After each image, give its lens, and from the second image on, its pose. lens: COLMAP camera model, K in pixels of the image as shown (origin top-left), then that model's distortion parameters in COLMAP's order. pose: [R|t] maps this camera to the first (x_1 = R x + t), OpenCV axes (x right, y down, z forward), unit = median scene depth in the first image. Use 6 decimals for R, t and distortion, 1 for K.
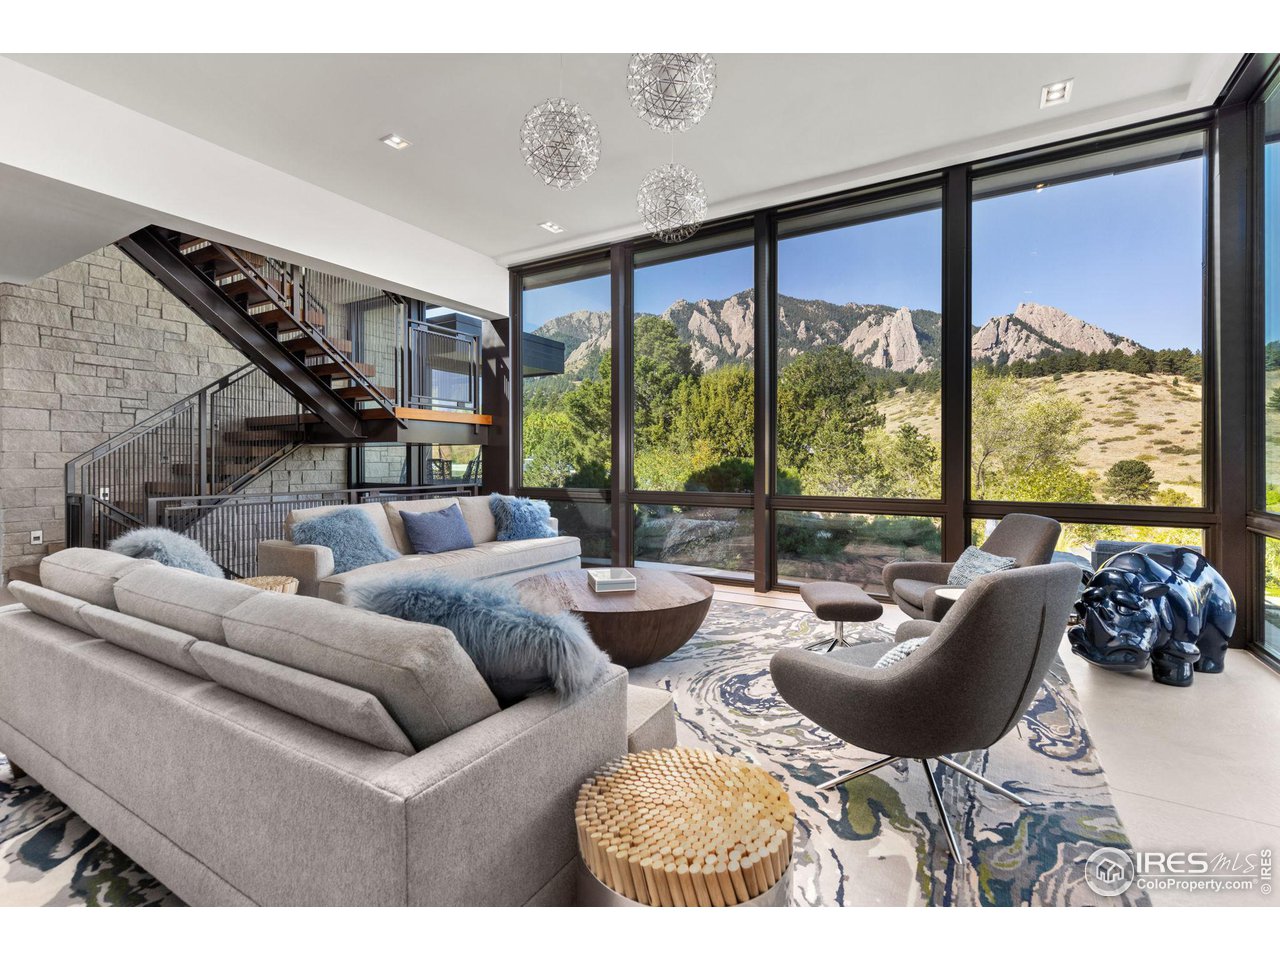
lens RADIAL K [[580.6, 0, 642.6], [0, 580.6, 466.4], [0, 0, 1]] dist [0.007598, -0.000582]
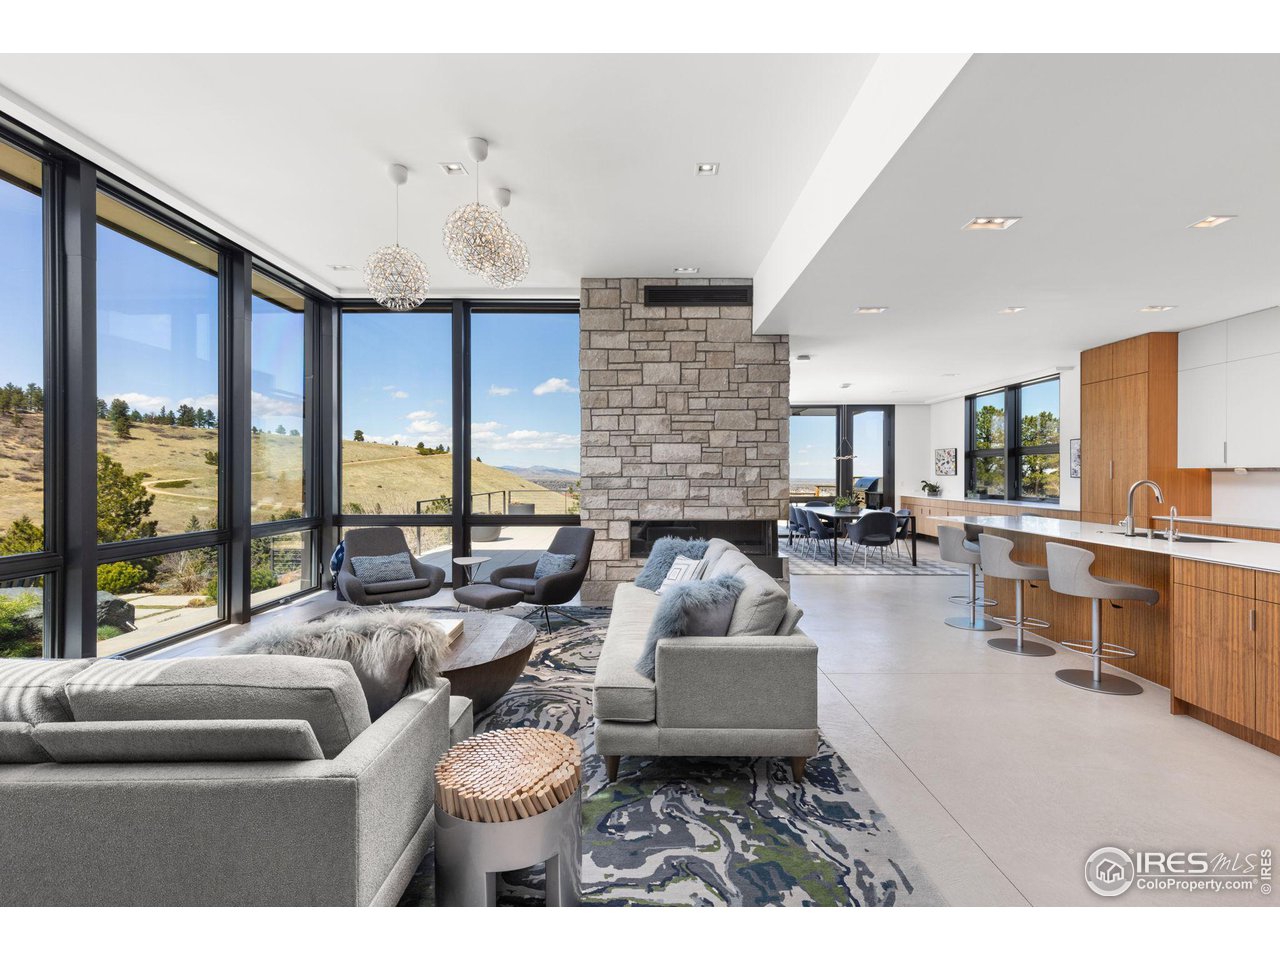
lens RADIAL K [[595.4, 0, 645.4], [0, 595.4, 472.1], [0, 0, 1]] dist [0.005338, 0.000354]
pose [[-0.517173, 0.002829, 0.855876, -0.622704], [0.008670, 0.999961, 0.001934, -0.032454], [-0.855837, 0.008421, -0.517177, 0.606813]]
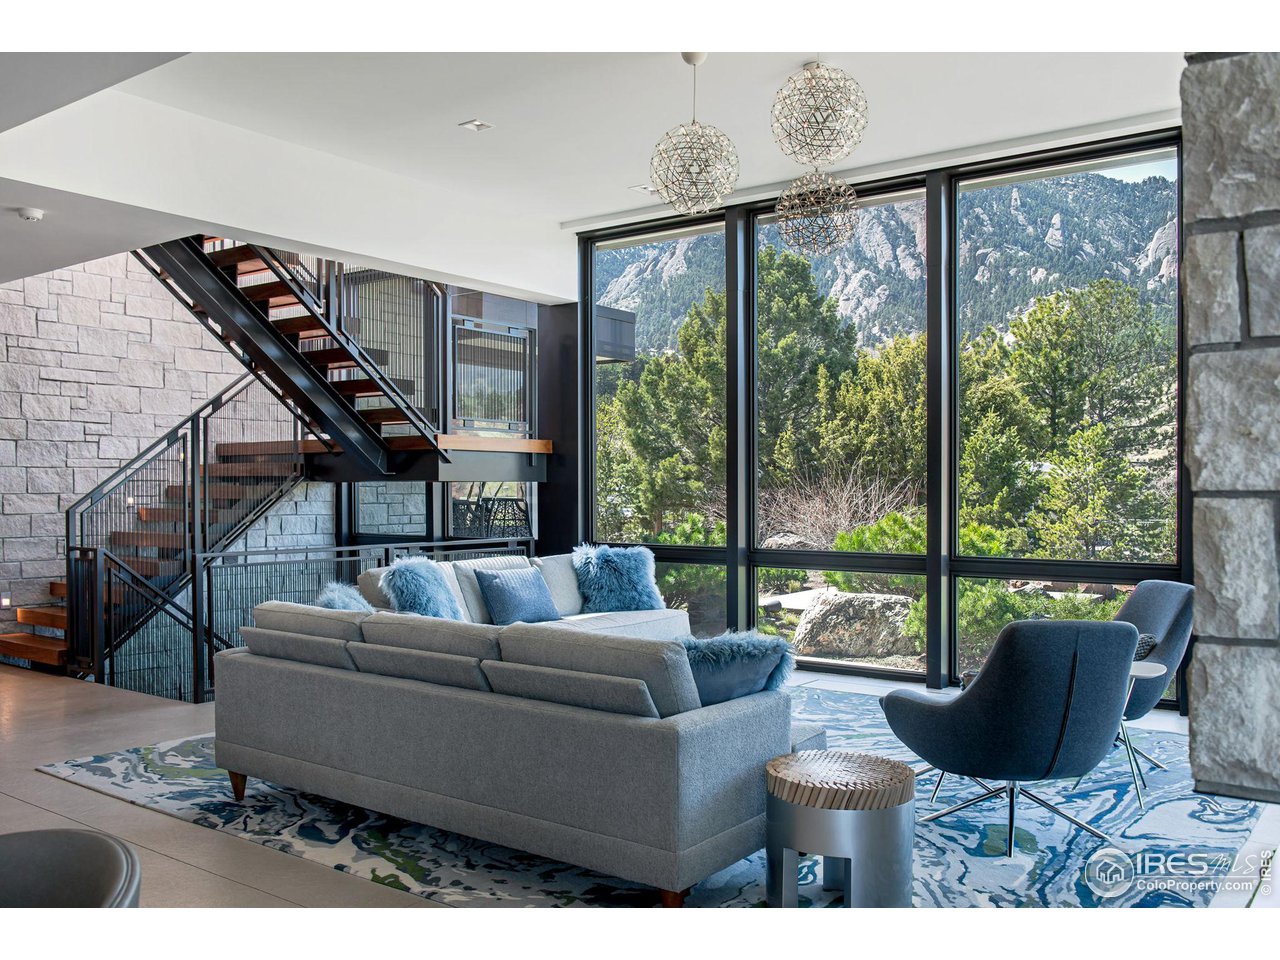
lens RADIAL K [[1102.6, 0, 619.3], [0, 1102.6, 490.7], [0, 0, 1]] dist [-0.005191, -0.021917]
pose [[0.993902, 0.002298, -0.110243, -0.030830], [-0.002988, 0.999977, -0.006096, -0.018651], [0.110227, 0.006389, 0.993886, -0.333459]]
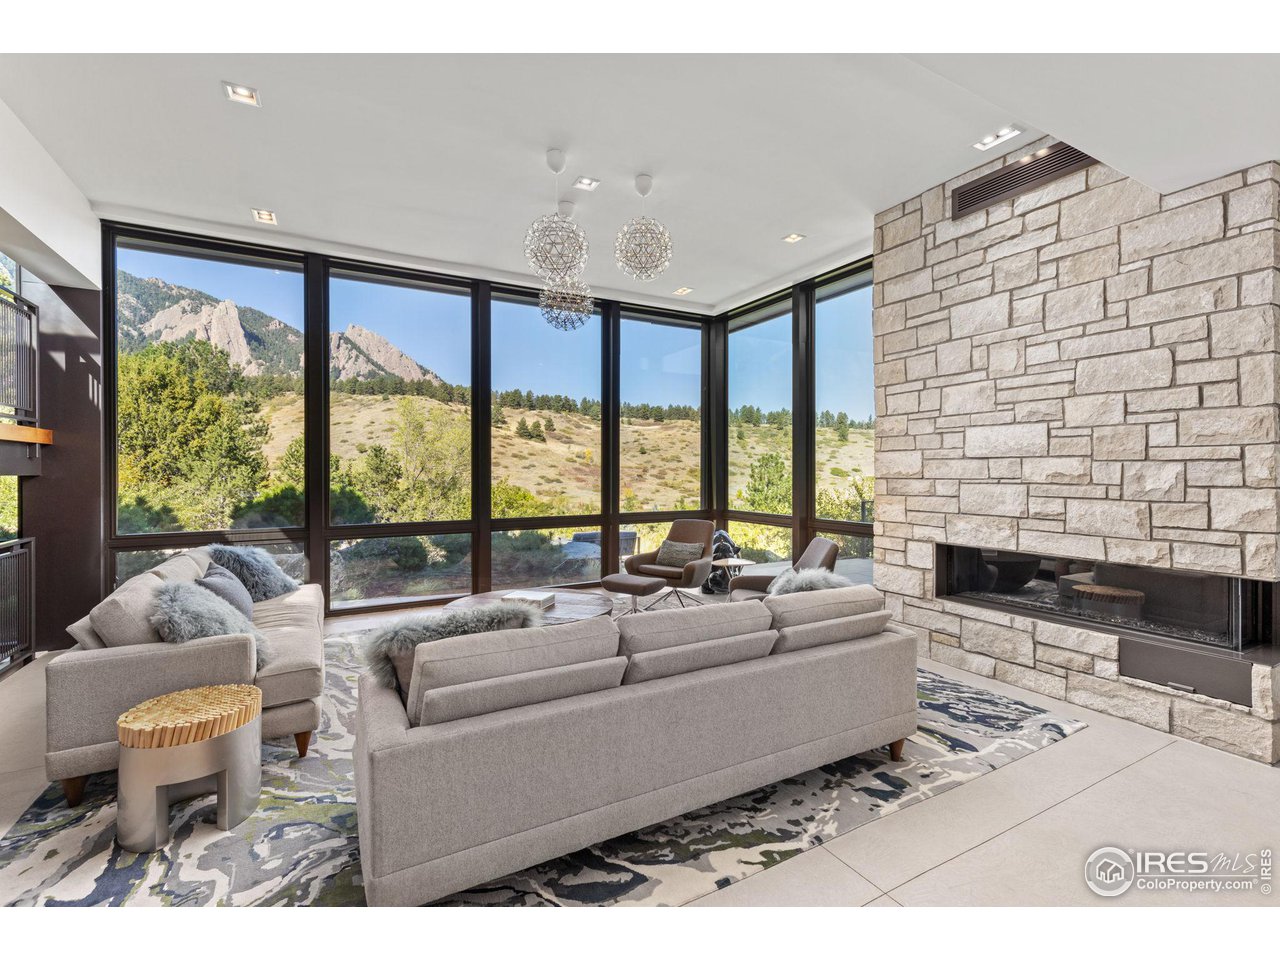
lens RADIAL K [[580.6, 0, 641.4], [0, 580.6, 467.8], [0, 0, 1]] dist [0.007598, -0.000582]
pose [[0.502817, 0.002219, 0.864390, -0.506753], [0.010662, 0.999905, -0.008769, -0.032984], [-0.864327, 0.013625, 0.502745, 0.100707]]
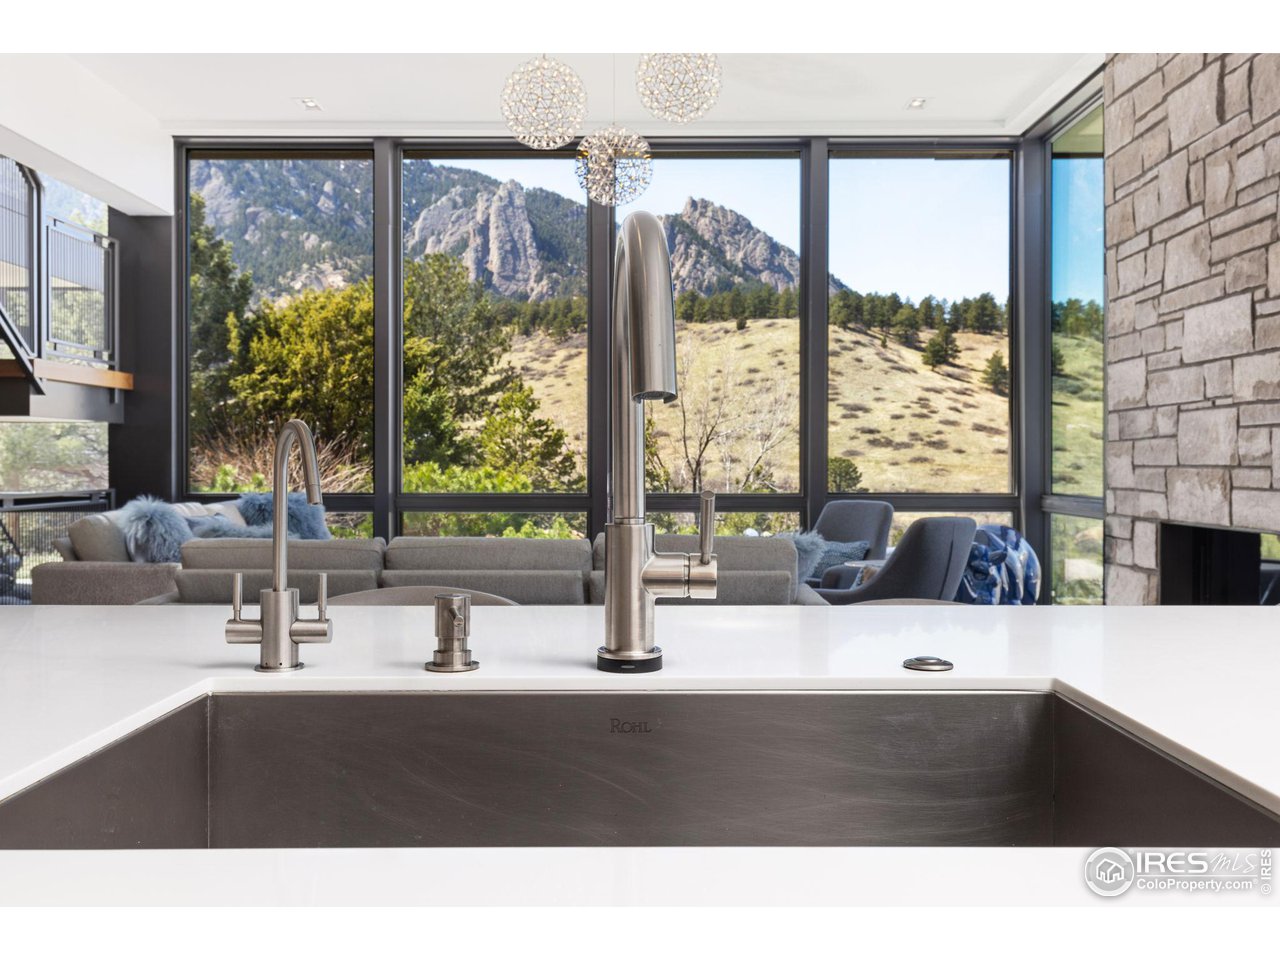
lens RADIAL K [[1157.2, 0, 632.0], [0, 1157.2, 467.0], [0, 0, 1]] dist [0.004500, 0.019445]
pose [[0.863791, -0.003628, 0.503837, -0.428996], [0.004825, 0.999988, -0.001072, 0.012320], [-0.503827, 0.003357, 0.863798, -0.297774]]
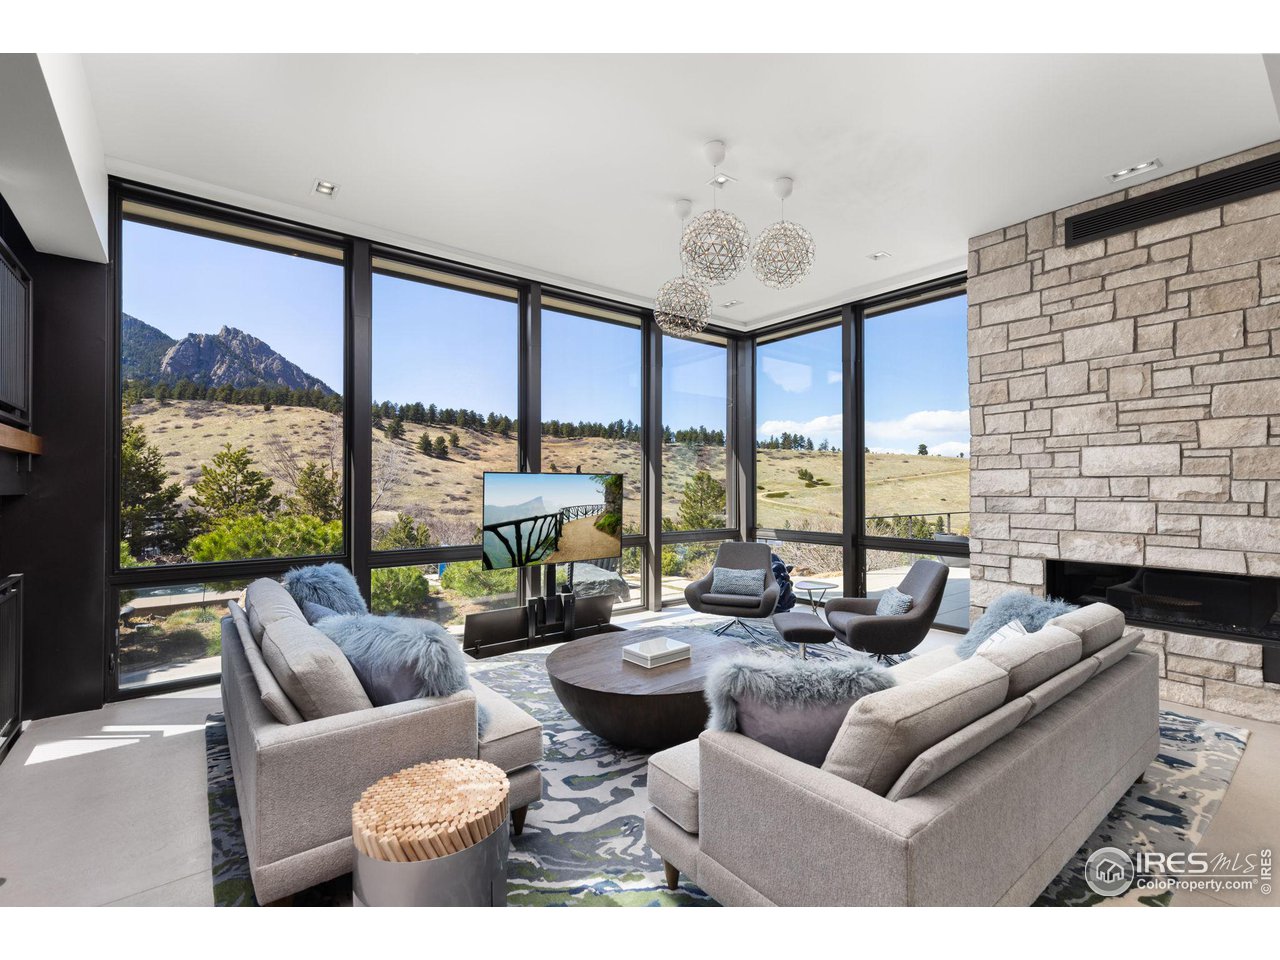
lens RADIAL K [[580.6, 0, 643.8], [0, 580.6, 477.8], [0, 0, 1]] dist [0.007598, -0.000582]
pose [[0.354580, 0.014811, 0.934908, -0.567317], [0.010087, 0.999756, -0.019664, -0.036151], [-0.934971, 0.016403, 0.354344, 0.328314]]
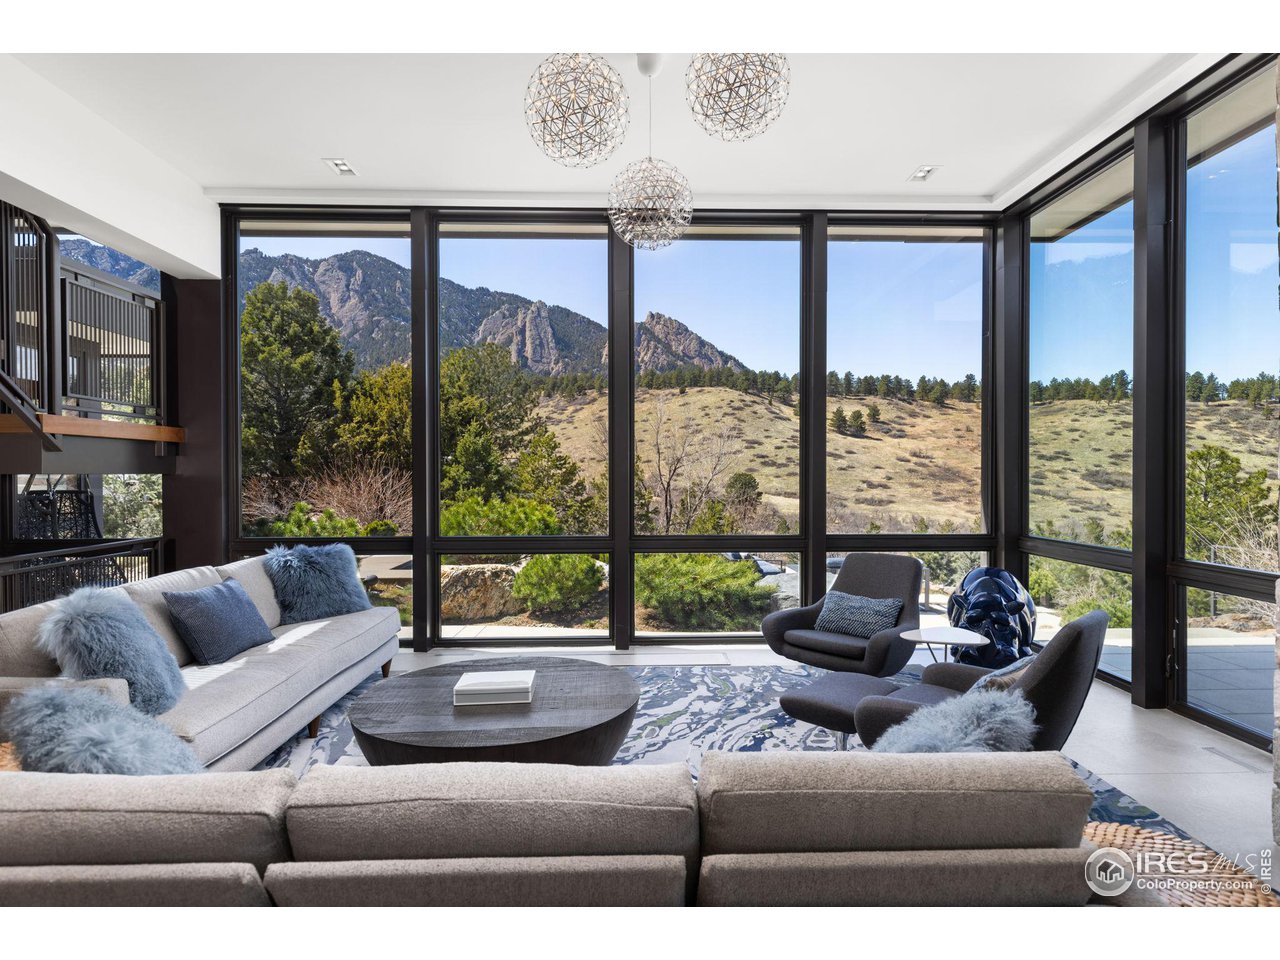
lens RADIAL K [[711.2, 0, 641.2], [0, 711.2, 477.0], [0, 0, 1]] dist [0.006777, -0.000472]
pose [[0.844149, -0.005227, 0.536083, -0.262354], [0.007726, 0.999967, -0.002416, -0.028496], [-0.536053, 0.006181, 0.844162, 0.069908]]
